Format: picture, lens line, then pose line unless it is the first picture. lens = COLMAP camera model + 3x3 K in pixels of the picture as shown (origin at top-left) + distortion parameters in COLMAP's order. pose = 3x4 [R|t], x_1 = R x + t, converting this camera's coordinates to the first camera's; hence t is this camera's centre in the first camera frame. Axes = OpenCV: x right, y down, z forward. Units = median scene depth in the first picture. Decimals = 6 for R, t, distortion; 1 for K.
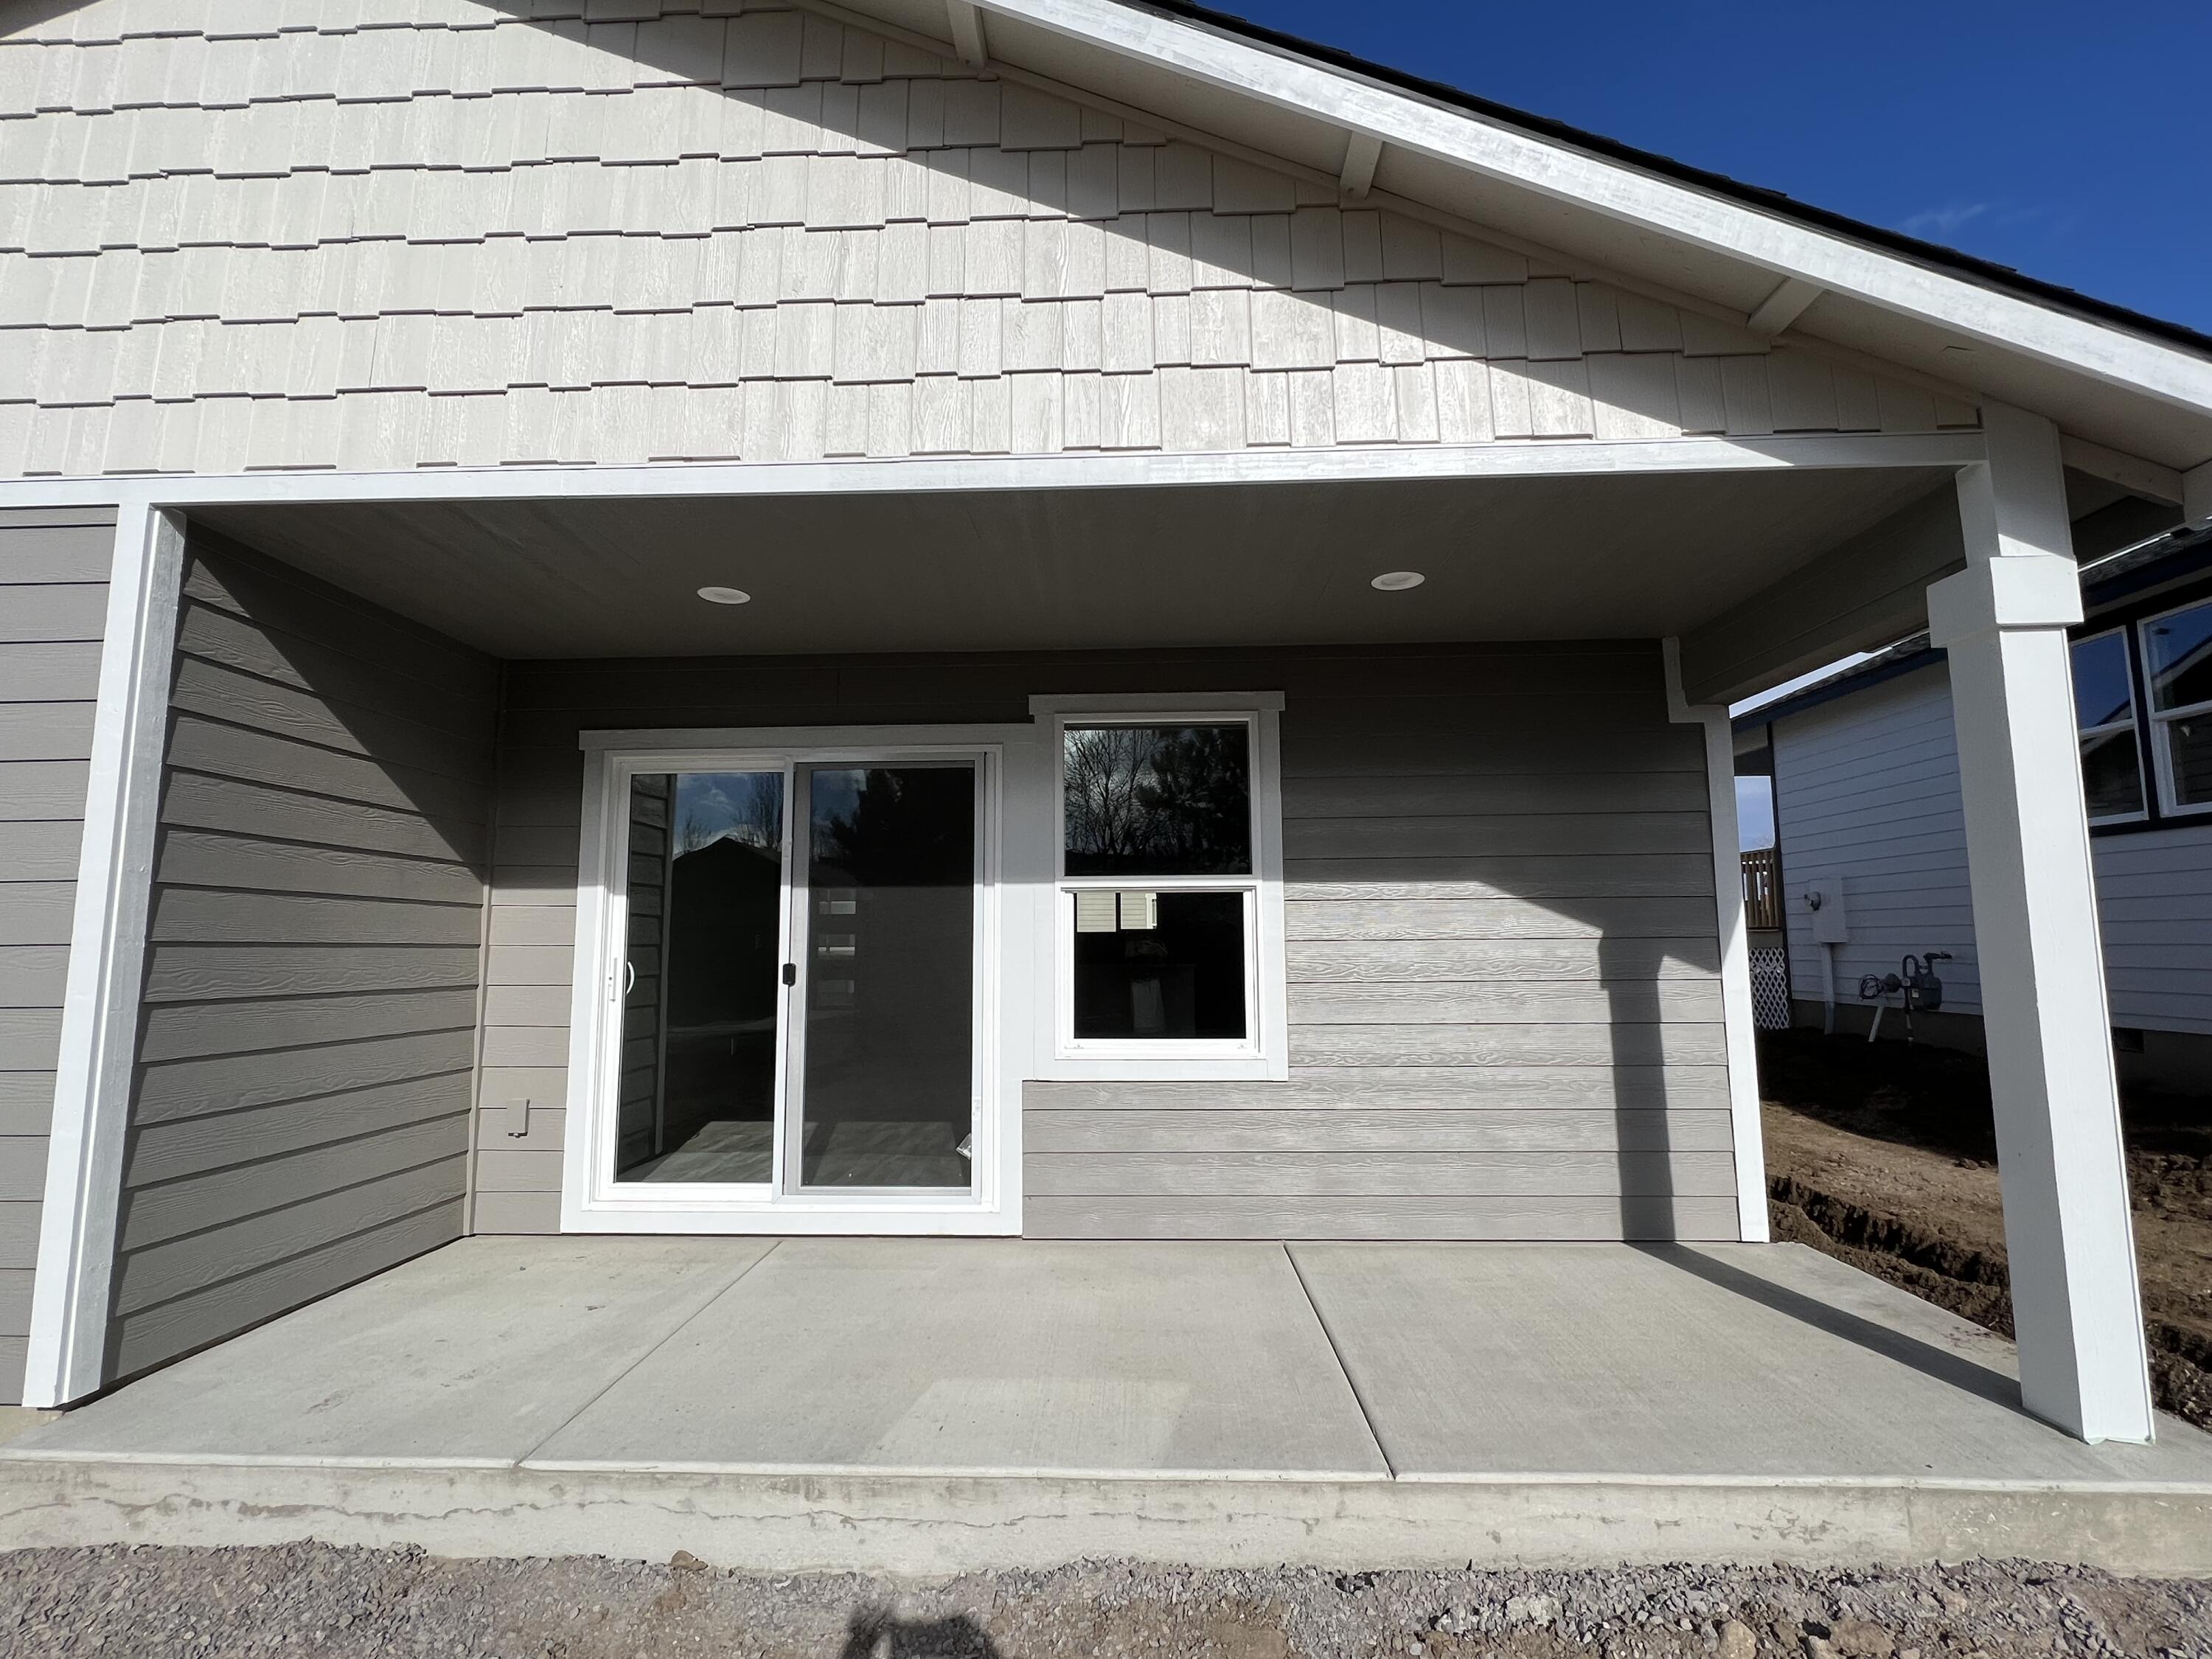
lens RADIAL K [[1044.0, 0, 1097.7], [0, 1044.0, 827.7], [0, 0, 1]] dist [0.000617, -0.001002]
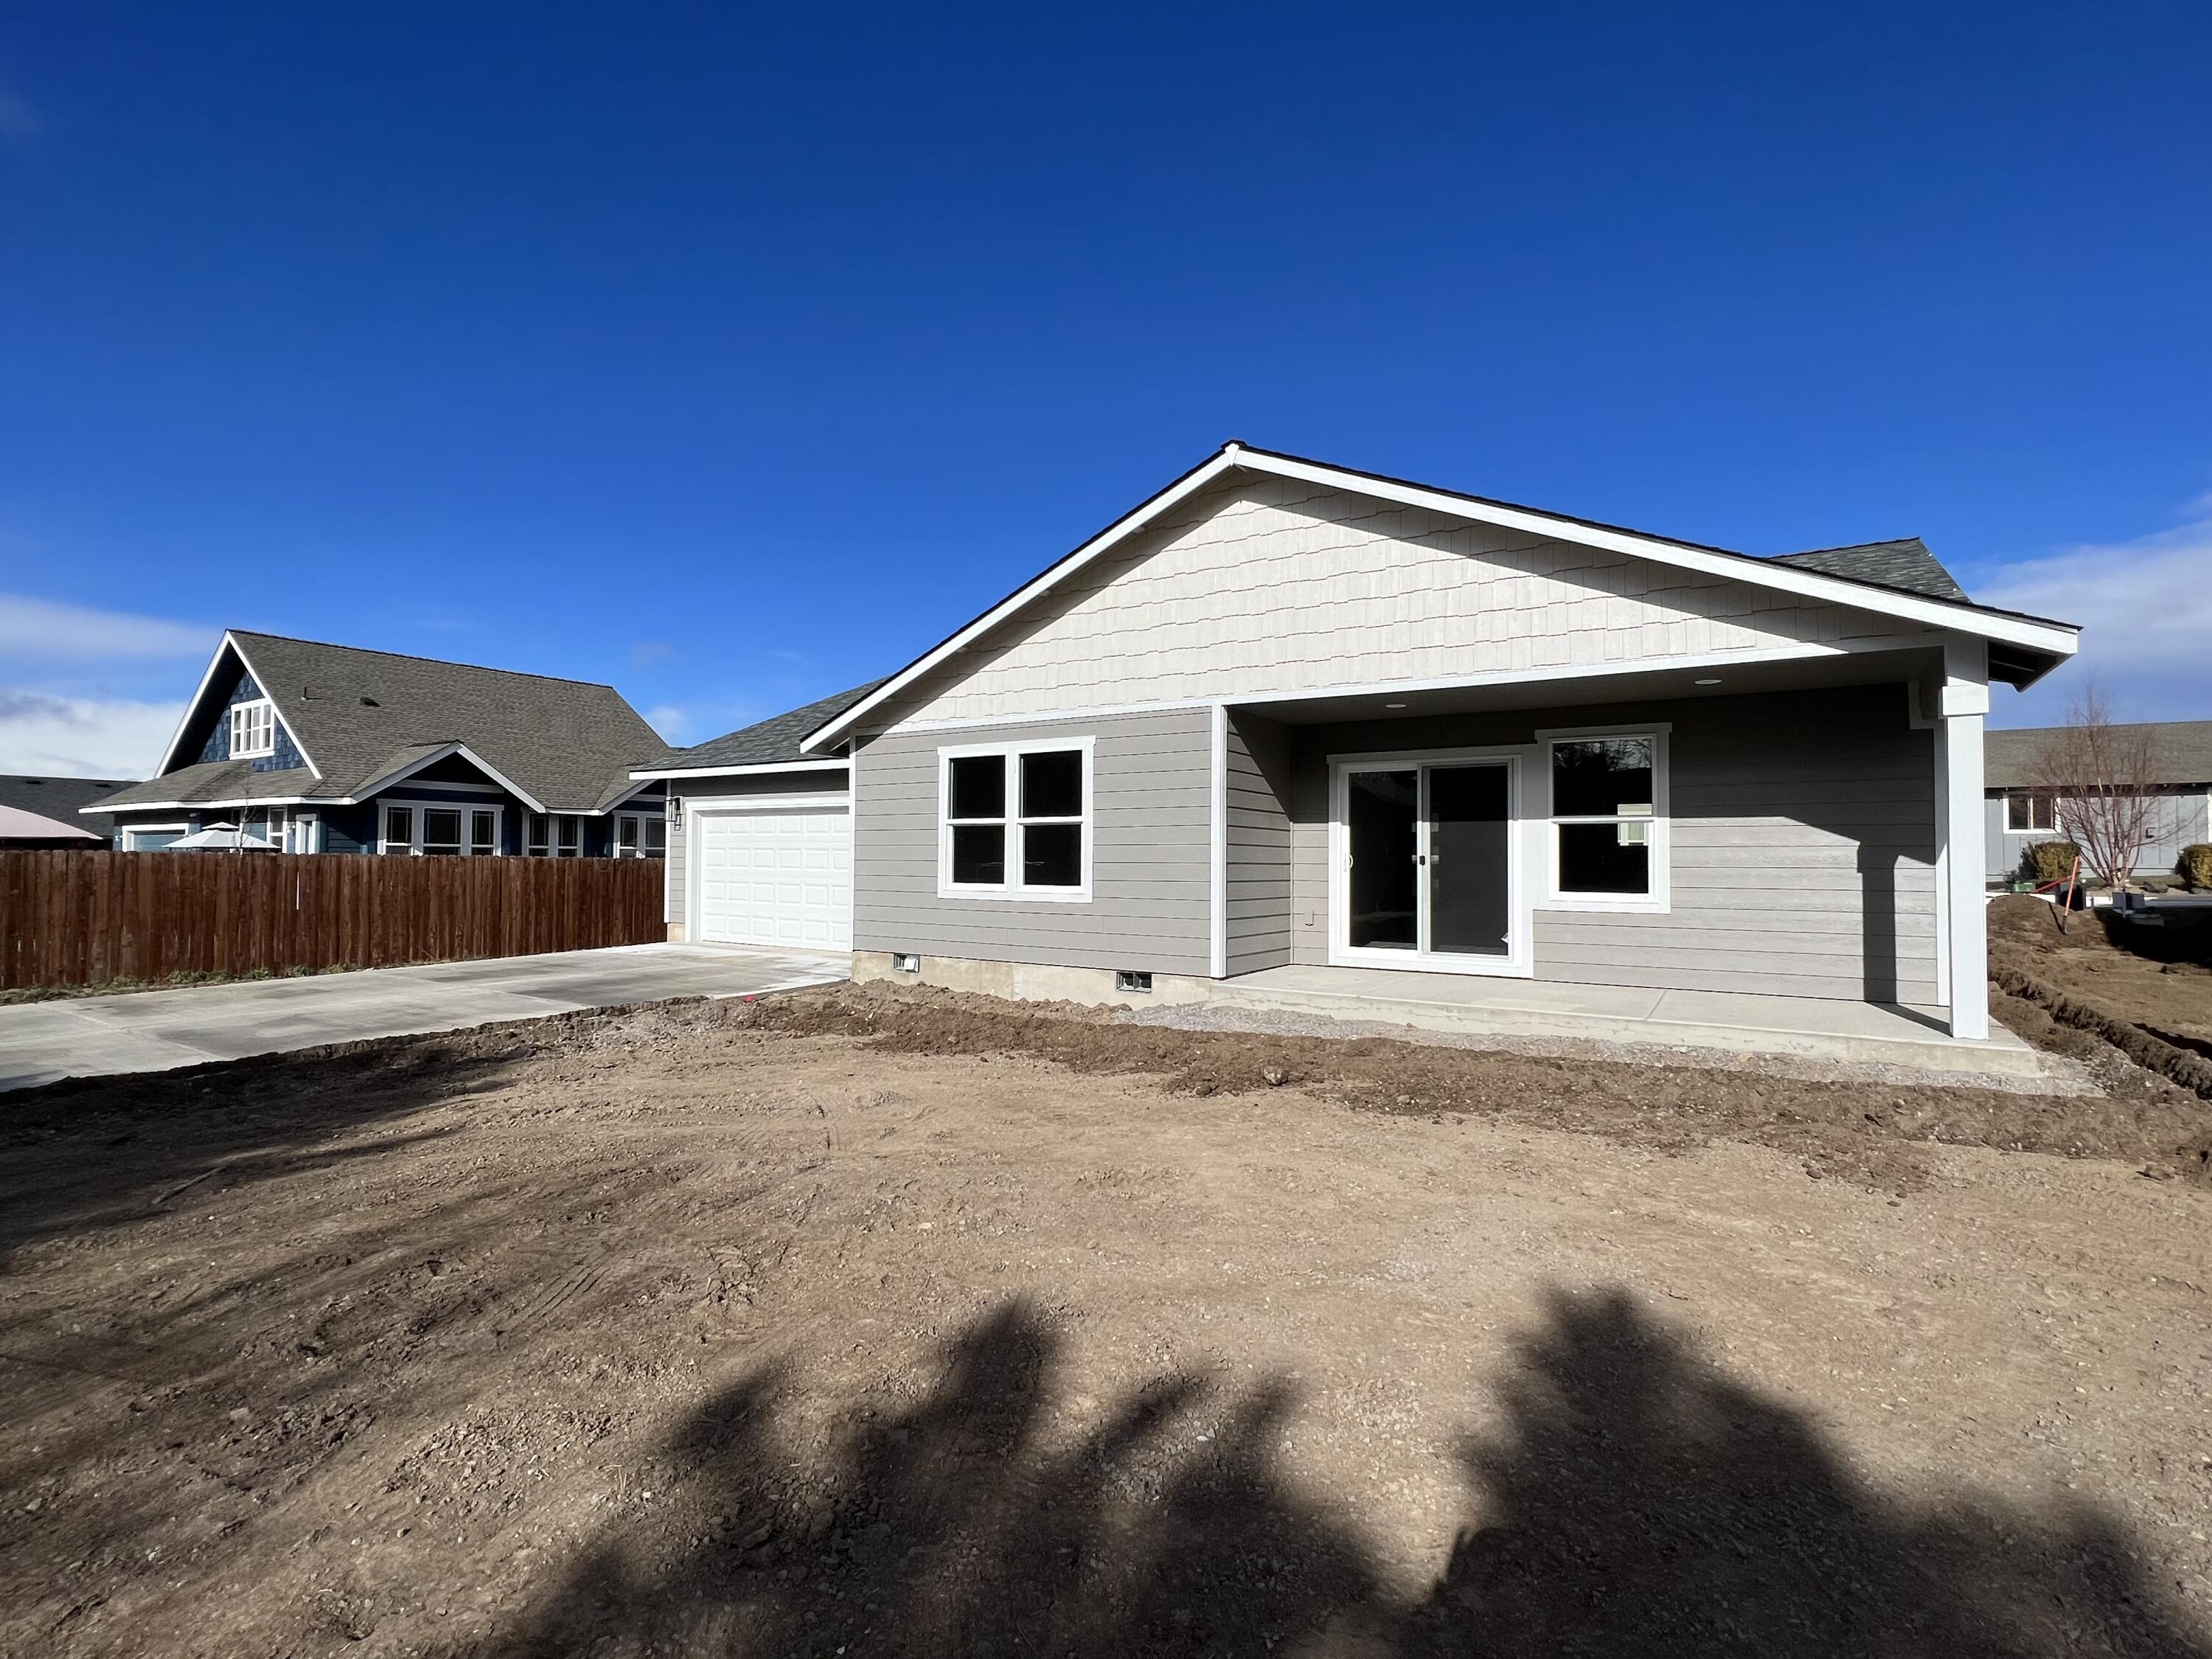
lens RADIAL K [[1044.0, 0, 1093.6], [0, 1044.0, 826.7], [0, 0, 1]] dist [0.000617, -0.001002]
pose [[0.859506, -0.003973, -0.511111, 0.257376], [0.044658, 0.996729, 0.067350, -0.120554], [0.509171, -0.080713, 0.856872, -1.340531]]
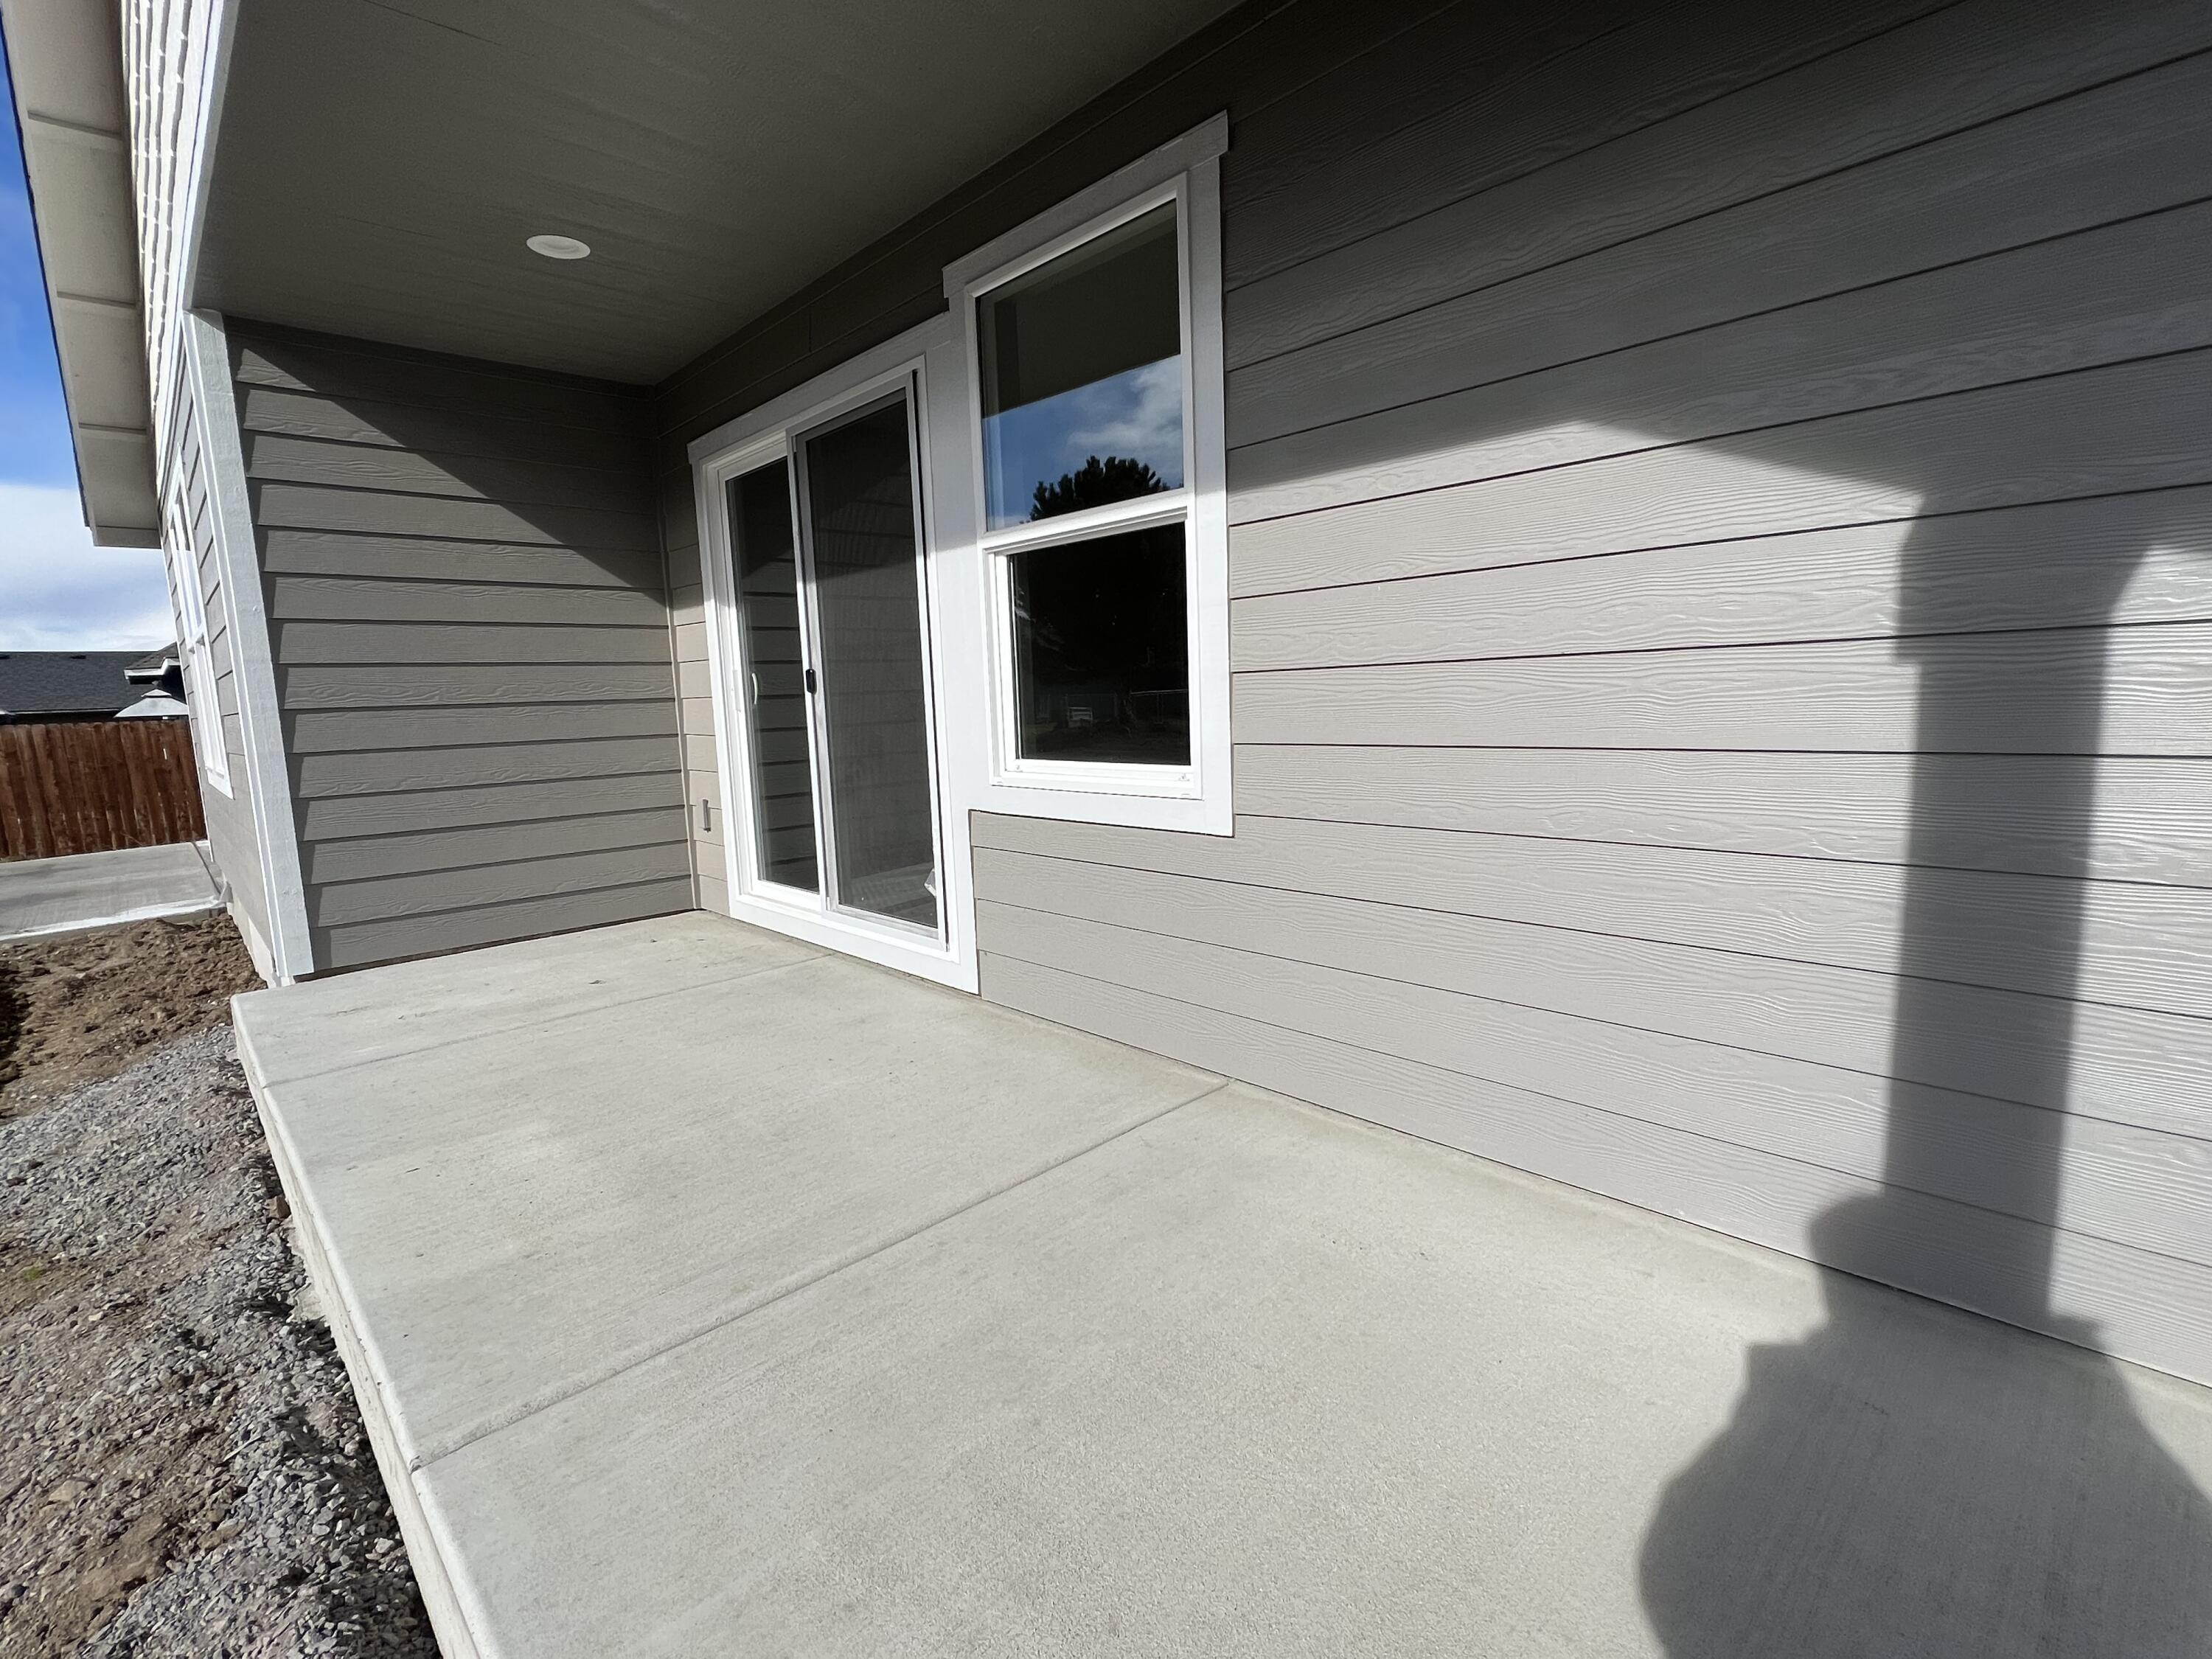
lens RADIAL K [[1044.0, 0, 1098.0], [0, 1044.0, 830.8], [0, 0, 1]] dist [0.000617, -0.001002]
pose [[0.708568, 0.074078, -0.701743, 0.548029], [0.112017, 0.970056, 0.215508, 0.102067], [0.696695, -0.231310, 0.679053, 0.542251]]
